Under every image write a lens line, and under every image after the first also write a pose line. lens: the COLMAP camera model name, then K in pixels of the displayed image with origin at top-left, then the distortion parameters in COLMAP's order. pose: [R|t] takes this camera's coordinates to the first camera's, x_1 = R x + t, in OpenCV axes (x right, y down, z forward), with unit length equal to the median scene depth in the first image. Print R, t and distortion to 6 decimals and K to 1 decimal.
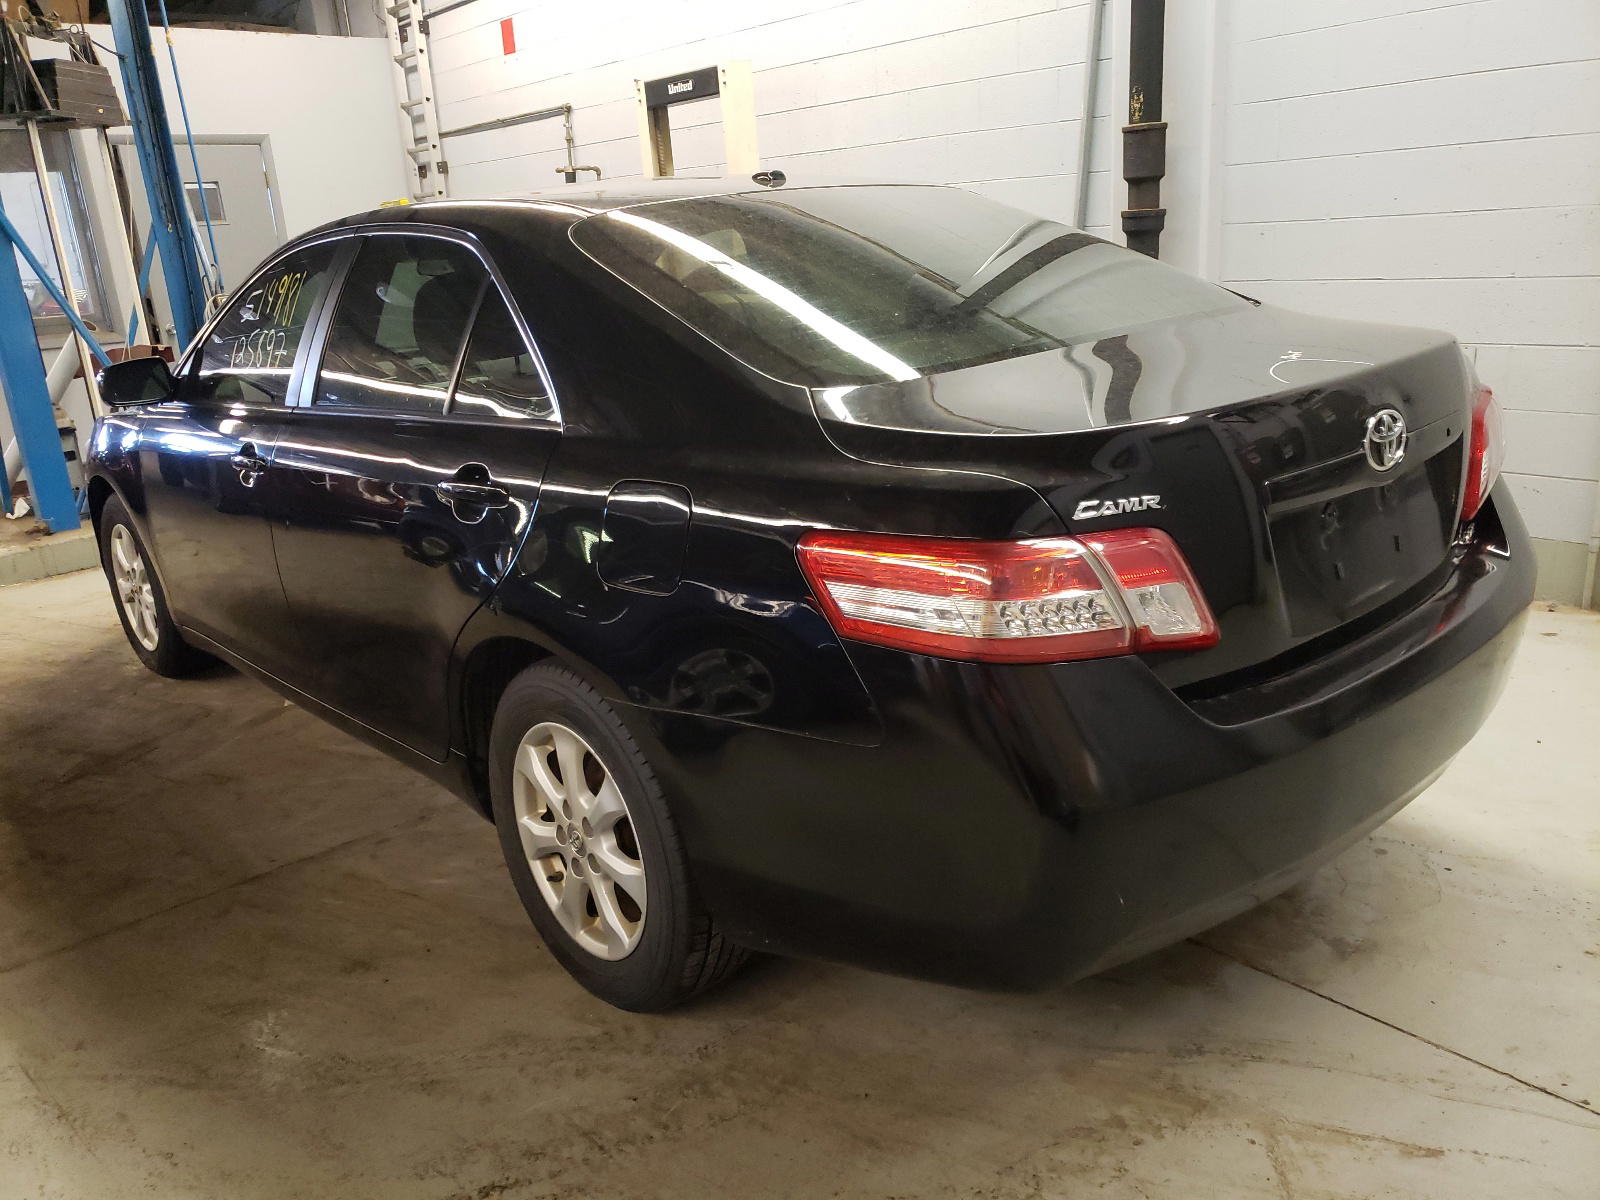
lens RADIAL K [[1224.0, 0, 799.4], [0, 1224.0, 605.4], [0, 0, 1]] dist [0.042155, 0.001088]
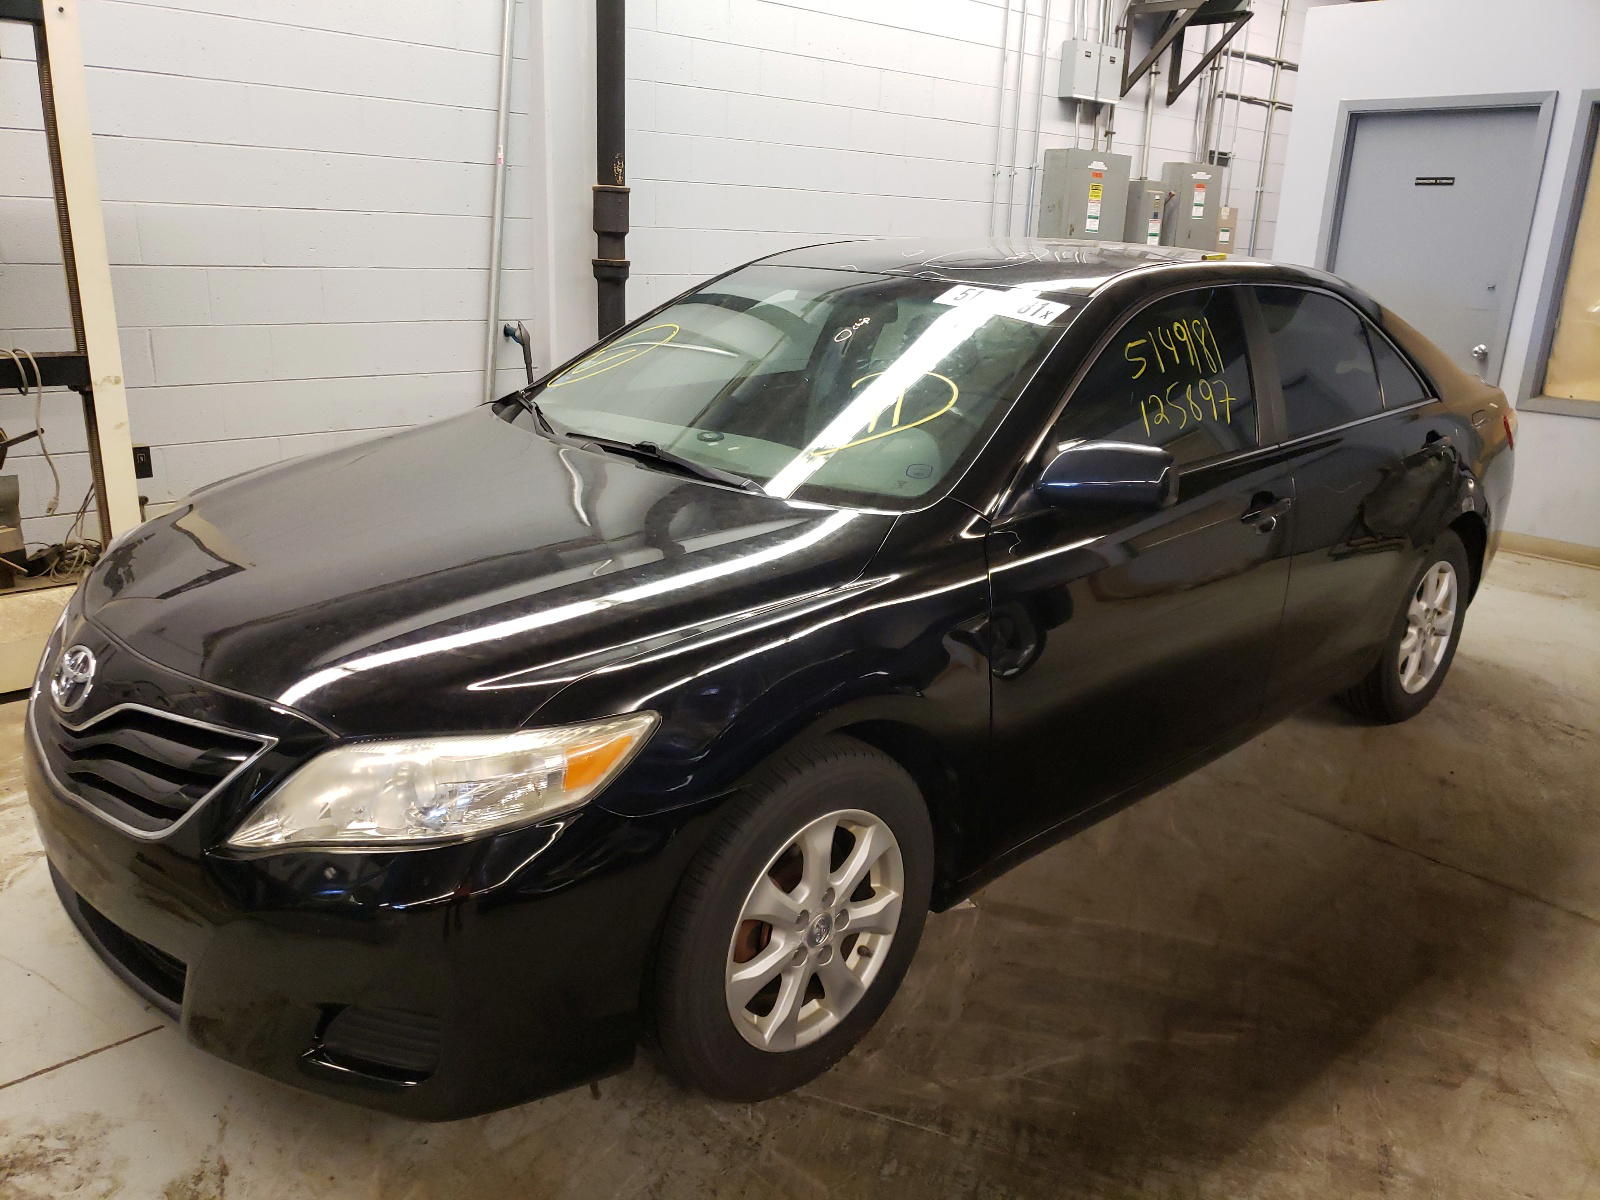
lens RADIAL K [[1224.0, 0, 798.7], [0, 1224.0, 596.8], [0, 0, 1]] dist [0.042155, 0.001088]
pose [[-0.034609, -0.224084, 0.973955, -1.148394], [0.254710, 0.940379, 0.225410, -0.298381], [-0.966398, 0.255877, 0.024531, 1.103680]]
